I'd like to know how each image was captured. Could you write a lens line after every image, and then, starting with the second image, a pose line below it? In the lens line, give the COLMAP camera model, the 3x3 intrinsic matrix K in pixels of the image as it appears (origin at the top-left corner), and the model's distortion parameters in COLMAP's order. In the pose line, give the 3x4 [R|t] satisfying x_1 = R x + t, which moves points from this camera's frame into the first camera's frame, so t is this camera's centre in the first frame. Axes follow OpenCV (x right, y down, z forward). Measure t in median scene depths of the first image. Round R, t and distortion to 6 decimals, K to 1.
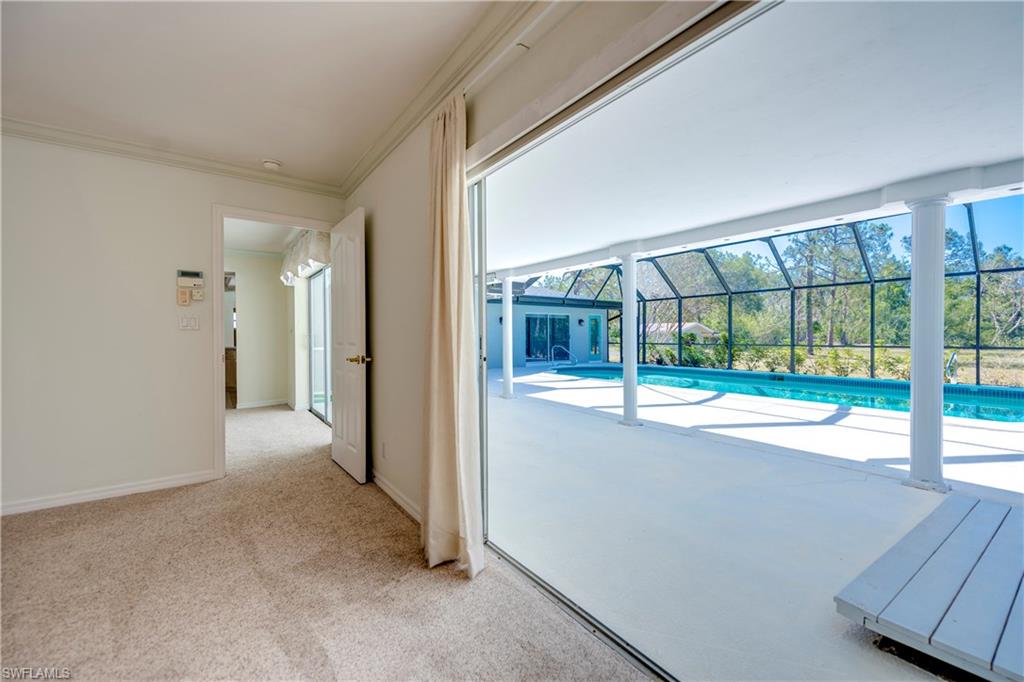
lens RADIAL K [[417.6, 0, 511.1], [0, 417.6, 341.8], [0, 0, 1]] dist [0.008850, -0.000152]
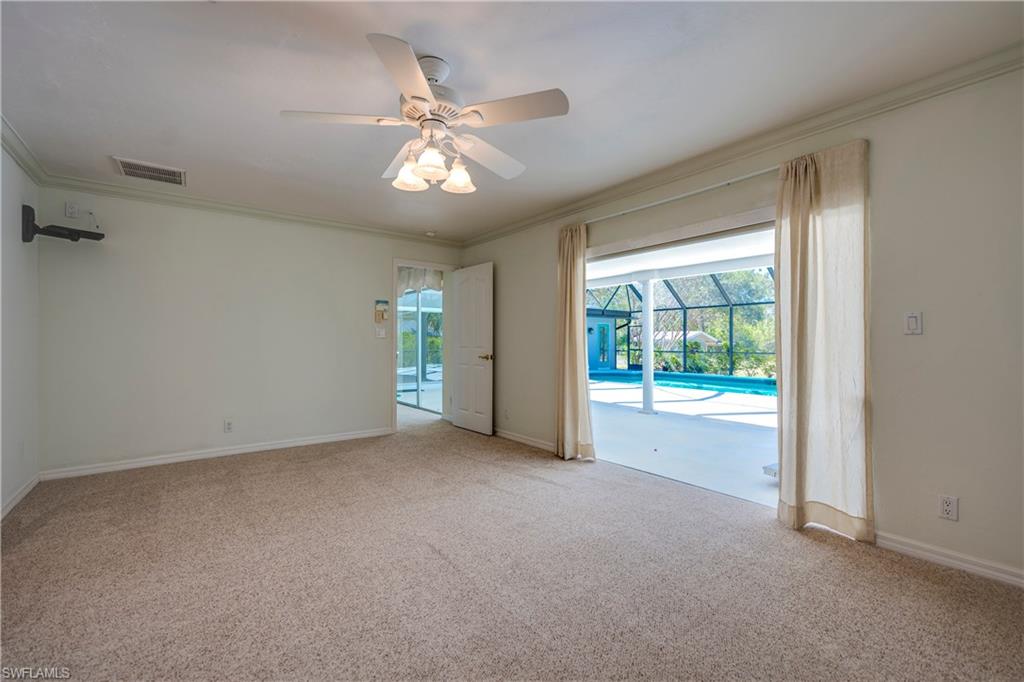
lens RADIAL K [[458.4, 0, 511.5], [0, 458.4, 339.5], [0, 0, 1]] dist [0.004203, 0.000422]
pose [[0.999651, 0.006709, 0.025535, -0.060413], [-0.006135, 0.999729, -0.022477, 0.002610], [-0.025679, 0.022313, 0.999421, -0.139184]]
